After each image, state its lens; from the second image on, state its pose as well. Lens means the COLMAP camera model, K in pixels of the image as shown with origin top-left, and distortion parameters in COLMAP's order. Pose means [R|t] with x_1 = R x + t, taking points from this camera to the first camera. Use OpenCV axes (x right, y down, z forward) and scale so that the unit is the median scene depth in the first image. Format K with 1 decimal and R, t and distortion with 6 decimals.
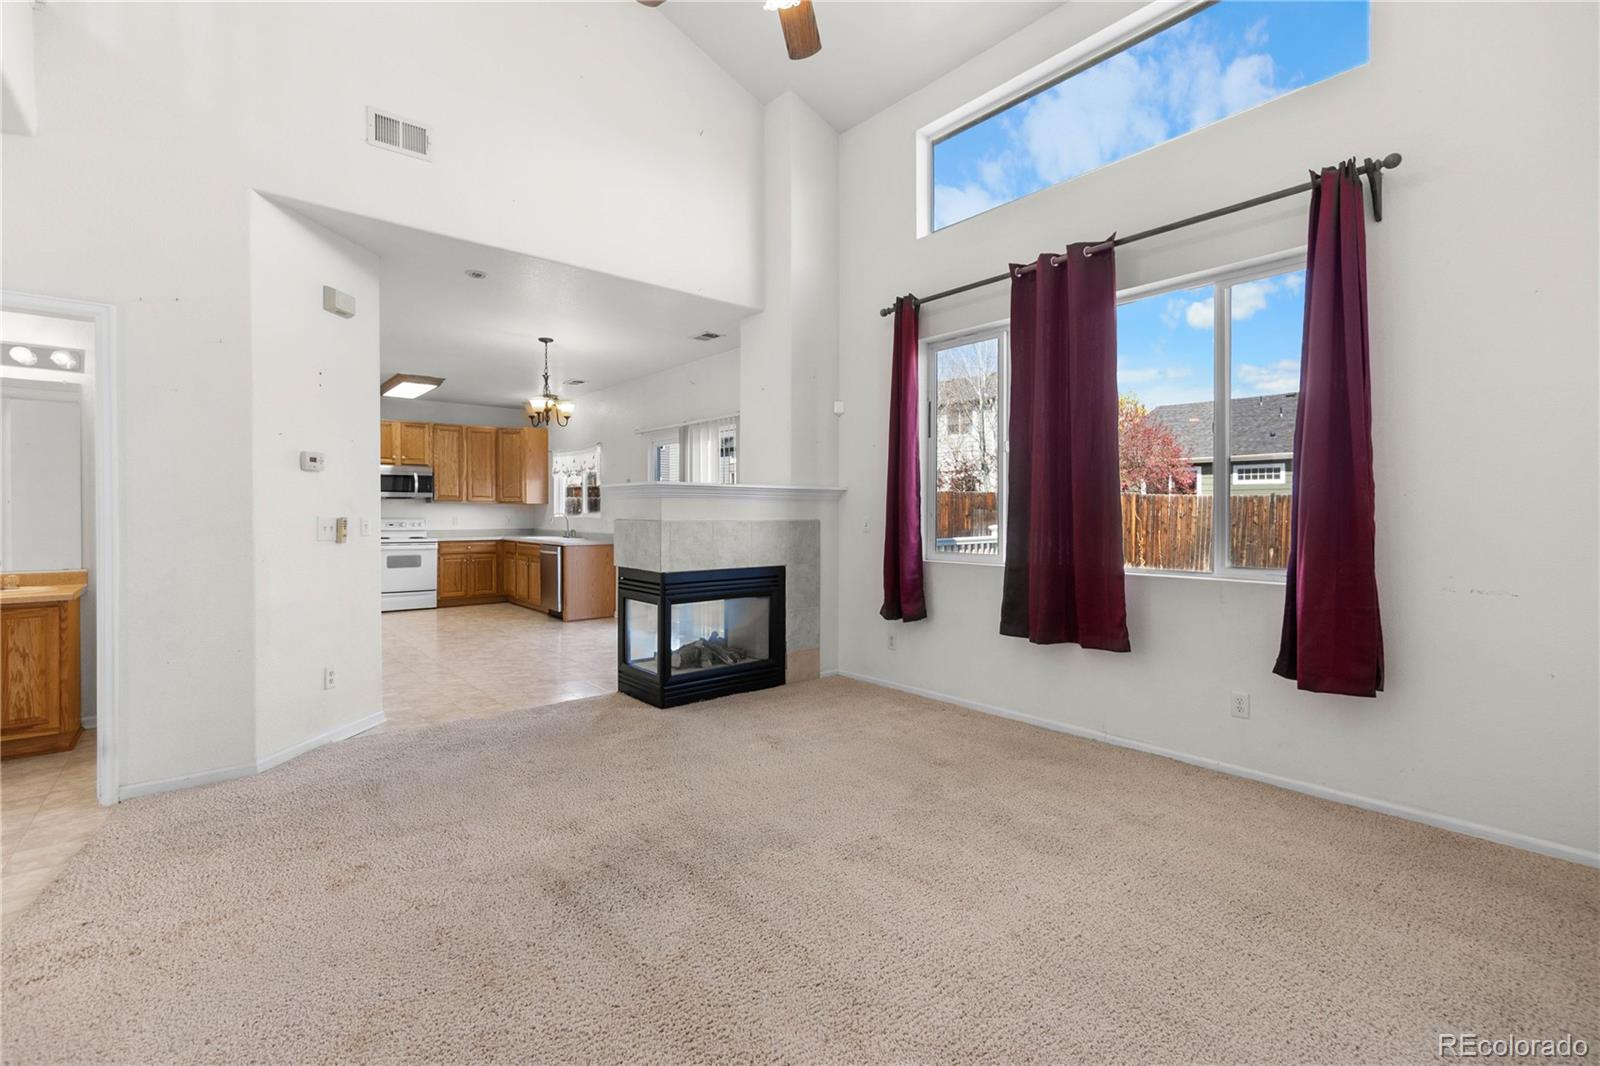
lens RADIAL K [[692.1, 0, 799.9], [0, 692.1, 520.4], [0, 0, 1]] dist [0.001832, 0.000511]
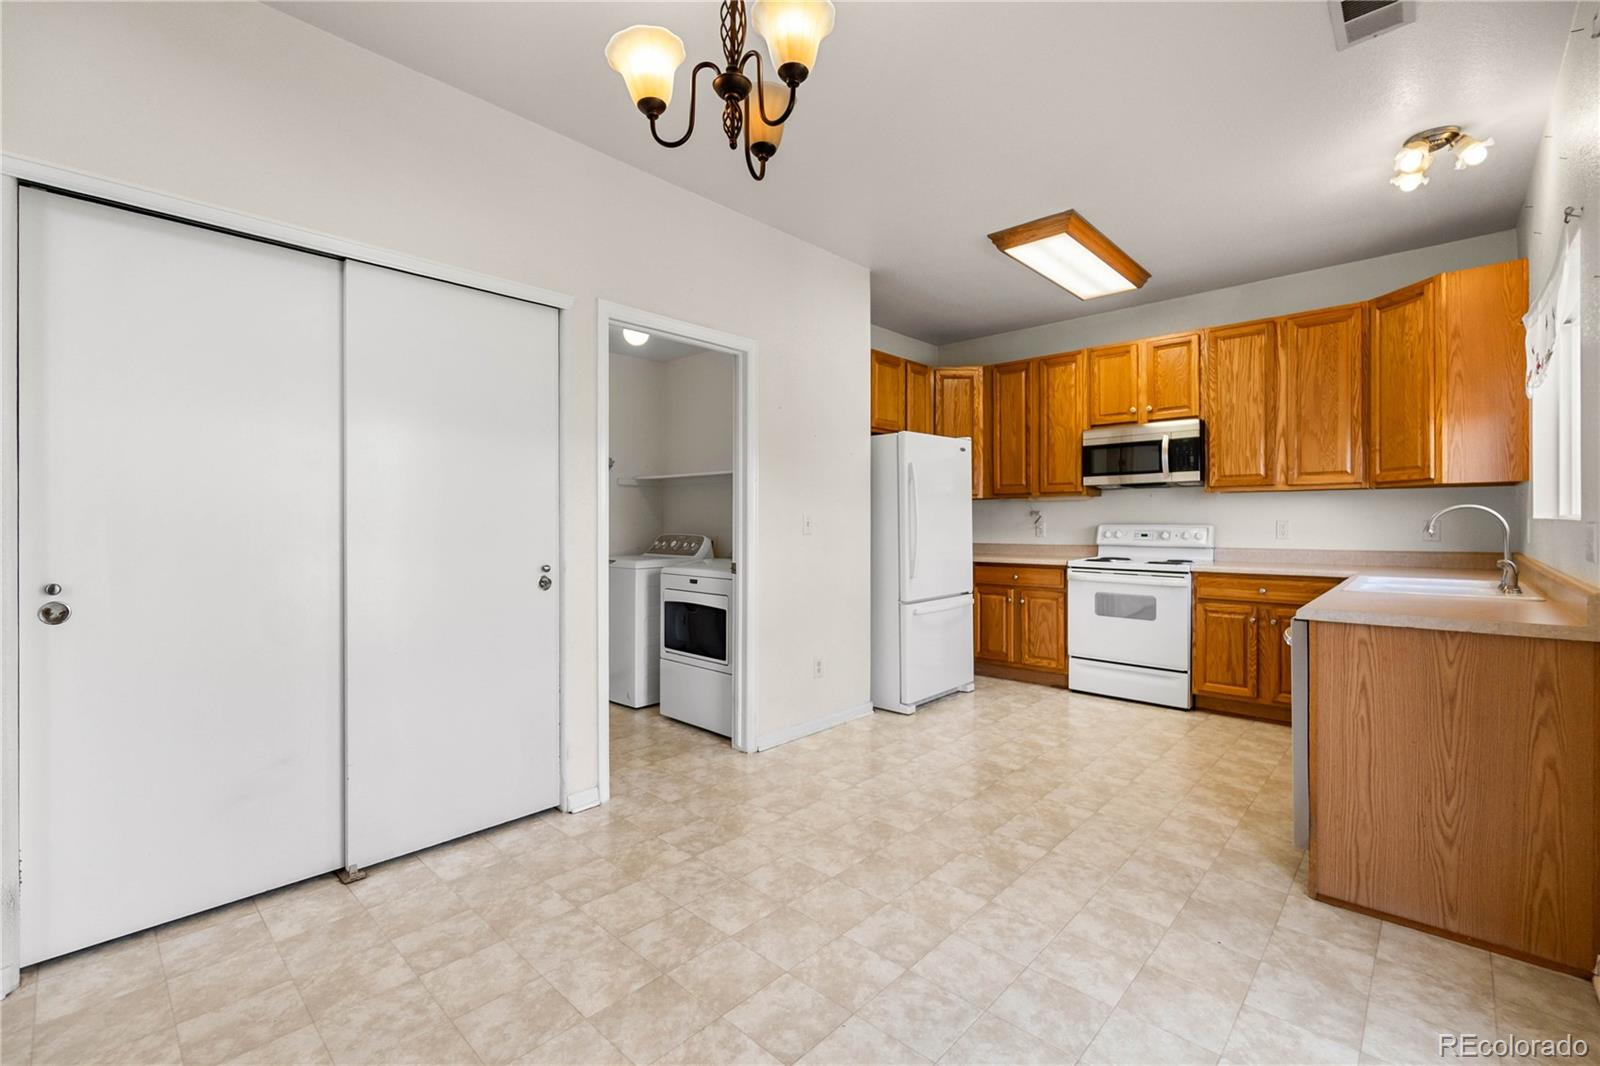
lens RADIAL K [[692.1, 0, 819.1], [0, 692.1, 522.6], [0, 0, 1]] dist [0.001832, 0.000511]
pose [[0.127469, -0.003235, -0.991837, -0.079017], [-0.010519, 0.999934, -0.004613, 0.001354], [0.991787, 0.011021, 0.127427, 0.652945]]
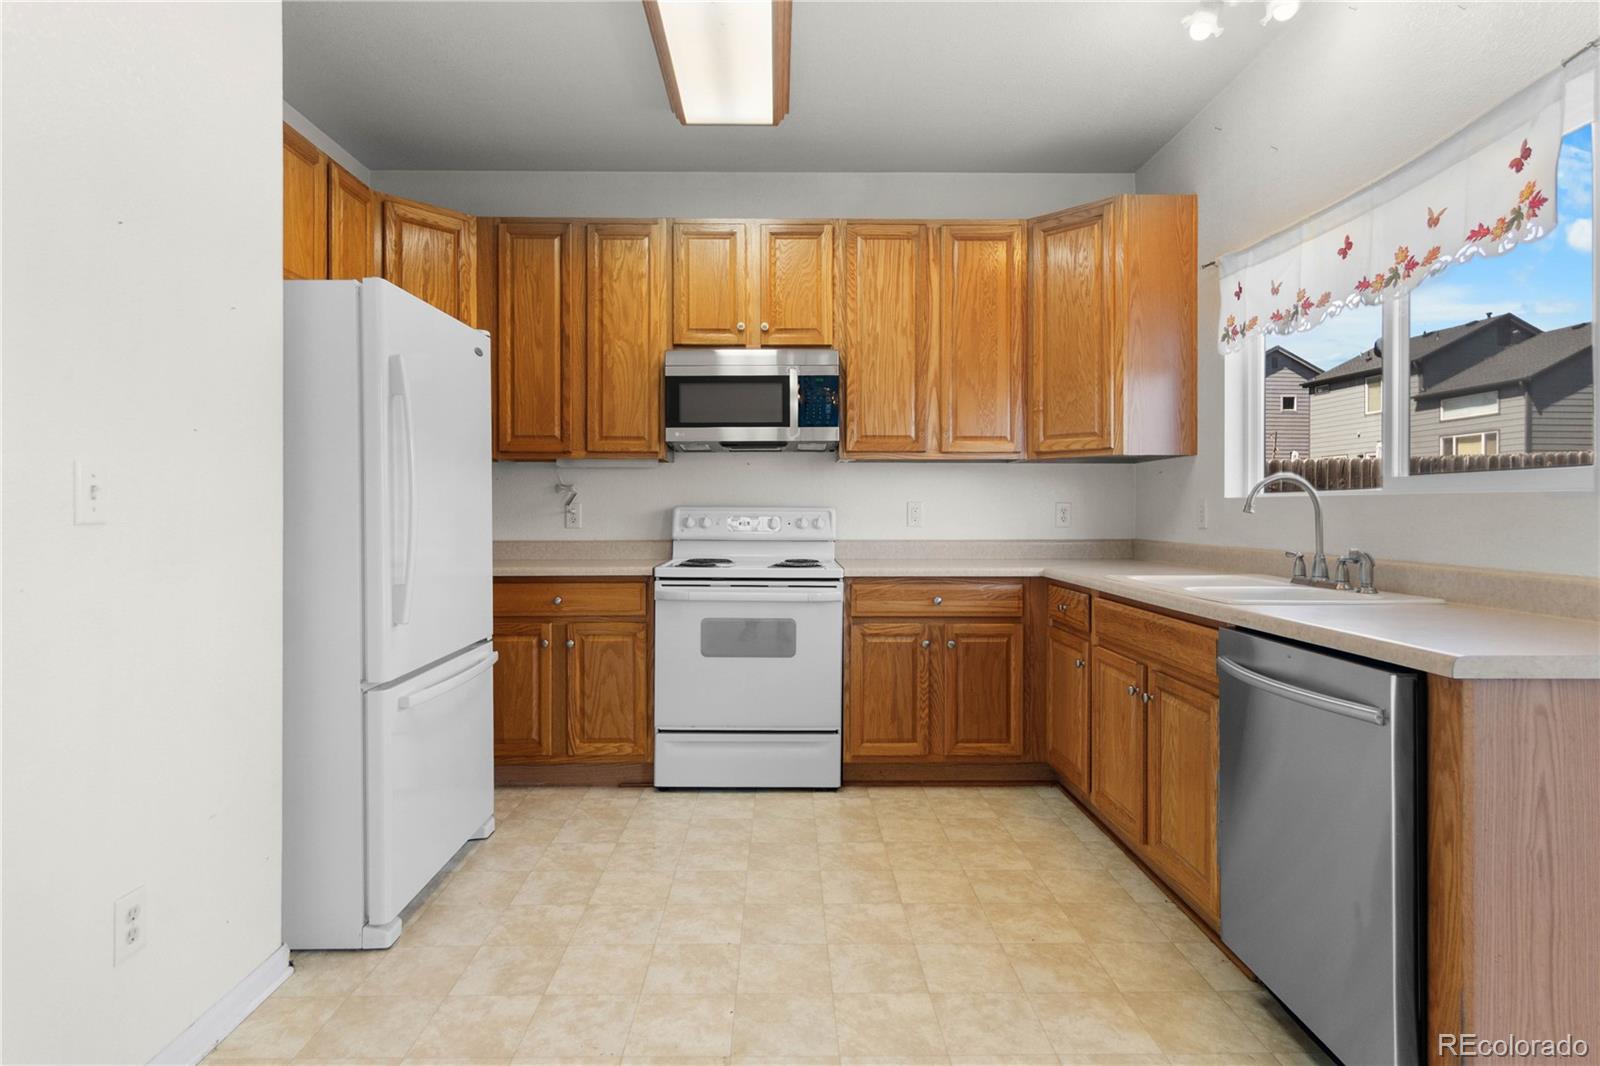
lens RADIAL K [[841.5, 0, 797.5], [0, 841.5, 513.5], [0, 0, 1]] dist [0.002928, -0.001406]
pose [[0.765632, -0.001857, -0.643277, -0.280817], [-0.006441, 0.999924, -0.010553, 0.005316], [0.643247, 0.012223, 0.765561, 0.662517]]
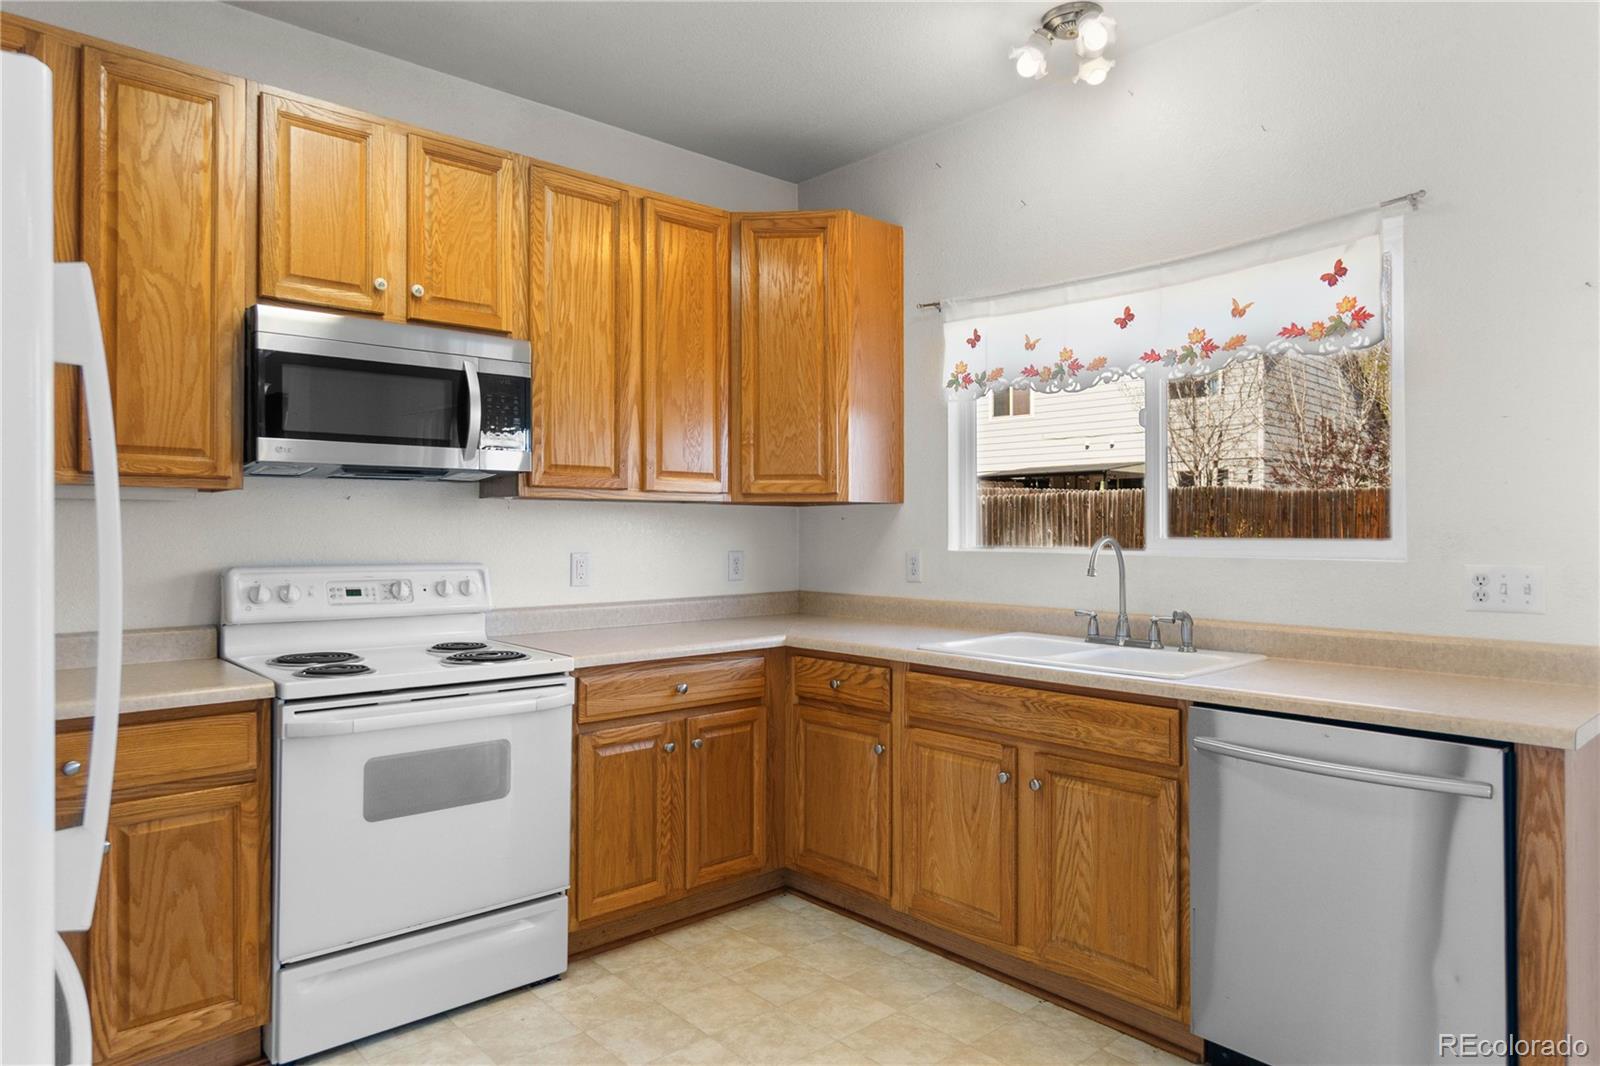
lens RADIAL K [[960.3, 0, 766.0], [0, 960.3, 523.8], [0, 0, 1]] dist [-0.009537, 0.005564]
pose [[0.999981, -0.003999, 0.004650, -0.441327], [0.004094, 0.999779, -0.020629, -0.008851], [-0.004566, 0.020648, 0.999776, 0.662396]]
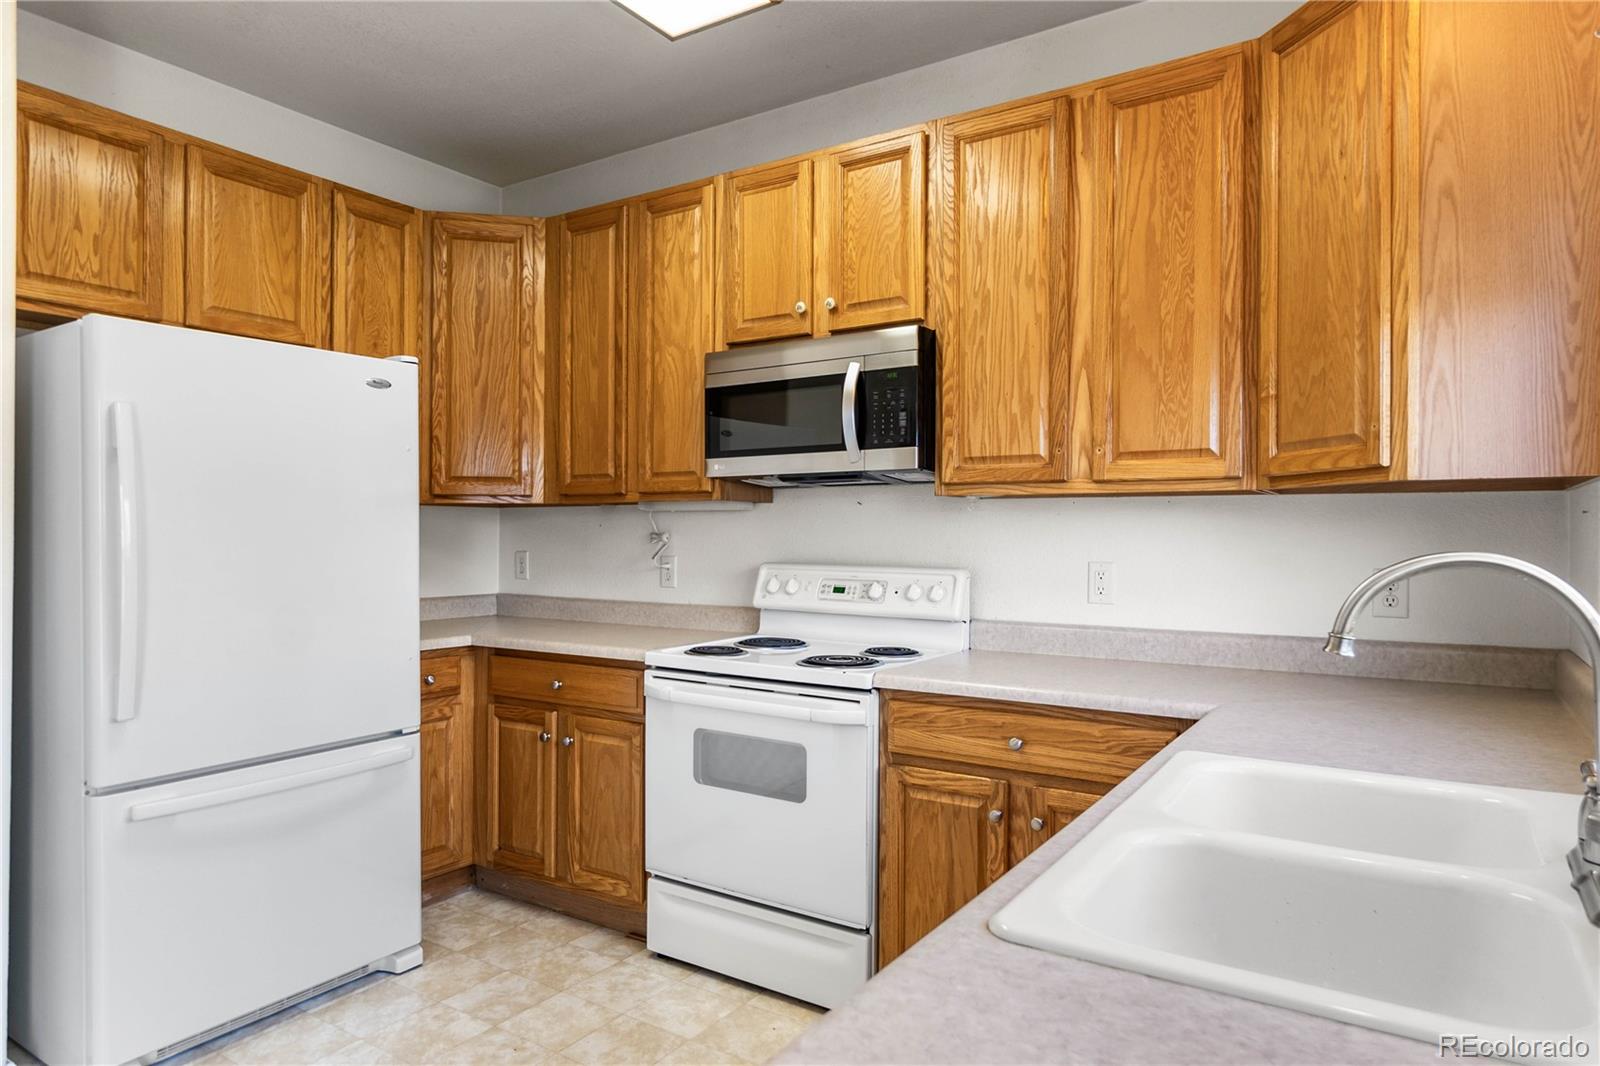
lens RADIAL K [[960.3, 0, 816.4], [0, 960.3, 536.0], [0, 0, 1]] dist [-0.009537, 0.005564]
pose [[0.284217, -0.000597, -0.958760, -0.254591], [-0.016364, 0.999851, -0.005473, -0.010606], [0.958620, 0.017245, 0.284164, 0.863460]]
